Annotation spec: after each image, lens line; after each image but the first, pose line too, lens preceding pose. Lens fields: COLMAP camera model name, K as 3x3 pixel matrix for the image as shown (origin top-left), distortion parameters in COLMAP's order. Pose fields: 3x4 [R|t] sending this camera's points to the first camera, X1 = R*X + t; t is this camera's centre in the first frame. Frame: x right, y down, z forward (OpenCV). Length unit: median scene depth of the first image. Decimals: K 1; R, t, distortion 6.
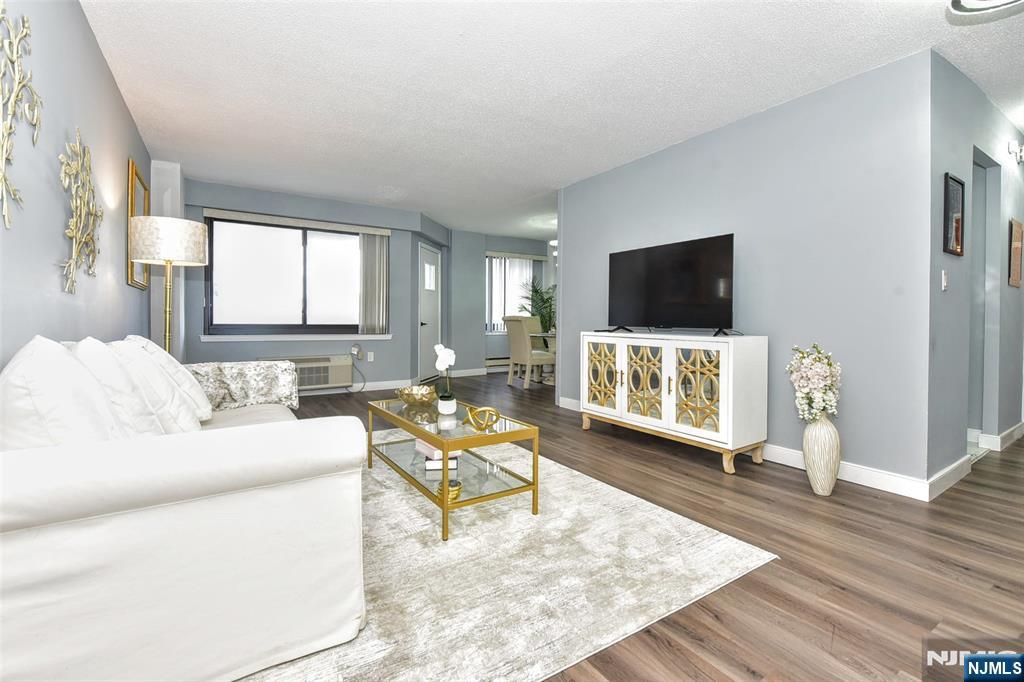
lens RADIAL K [[445.2, 0, 494.8], [0, 445.2, 321.9], [0, 0, 1]] dist [-0.010803, 0.000917]
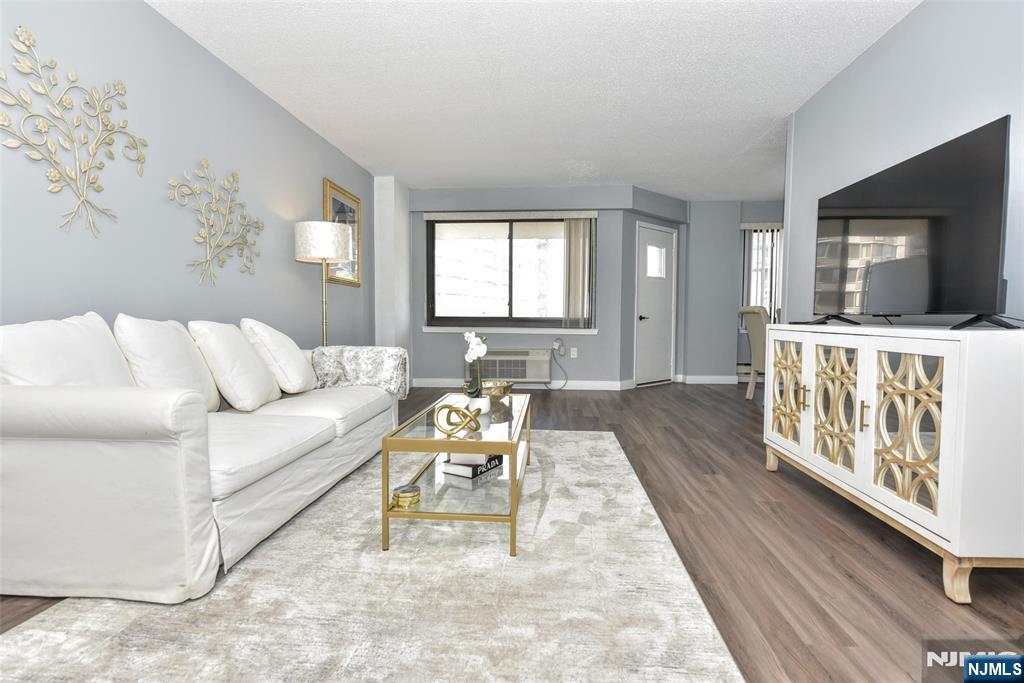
lens RADIAL K [[477.8, 0, 511.3], [0, 477.8, 340.3], [0, 0, 1]] dist [-0.004994, -0.001873]
pose [[0.801880, 0.027487, -0.596852, 0.327277], [-0.003683, 0.999150, 0.041066, 0.019291], [0.597474, -0.030731, 0.801300, 0.206940]]
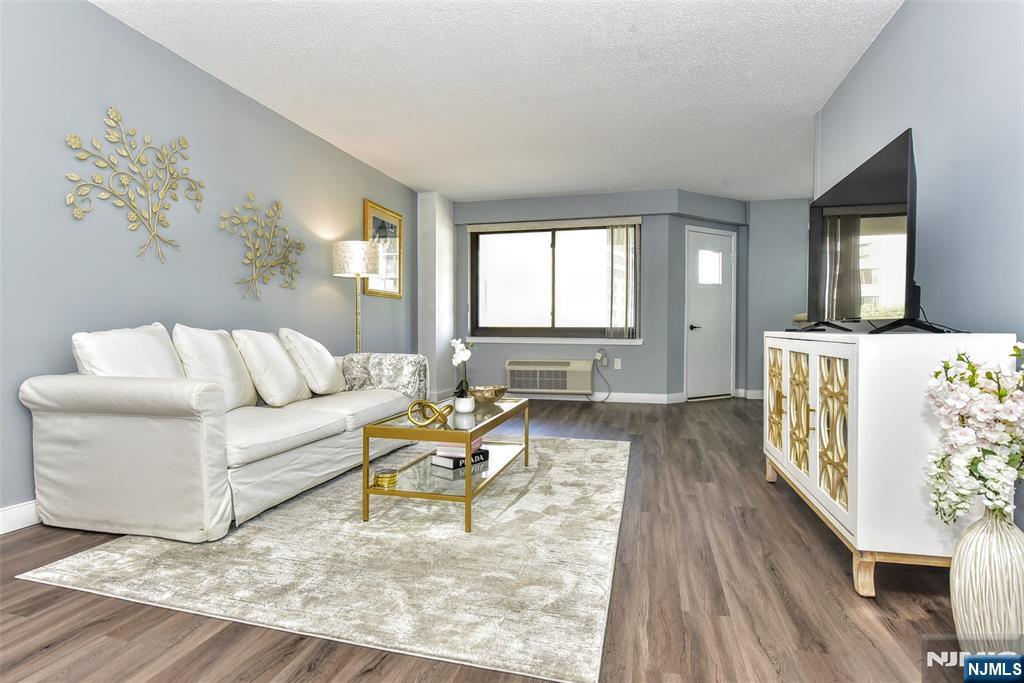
lens RADIAL K [[518.9, 0, 509.7], [0, 518.9, 339.1], [0, 0, 1]] dist [-0.003834, -0.002222]
pose [[0.688477, 0.009944, -0.725190, 0.509816], [-0.000906, 0.999917, 0.012850, 0.024882], [0.725258, -0.008190, 0.688429, 0.210486]]
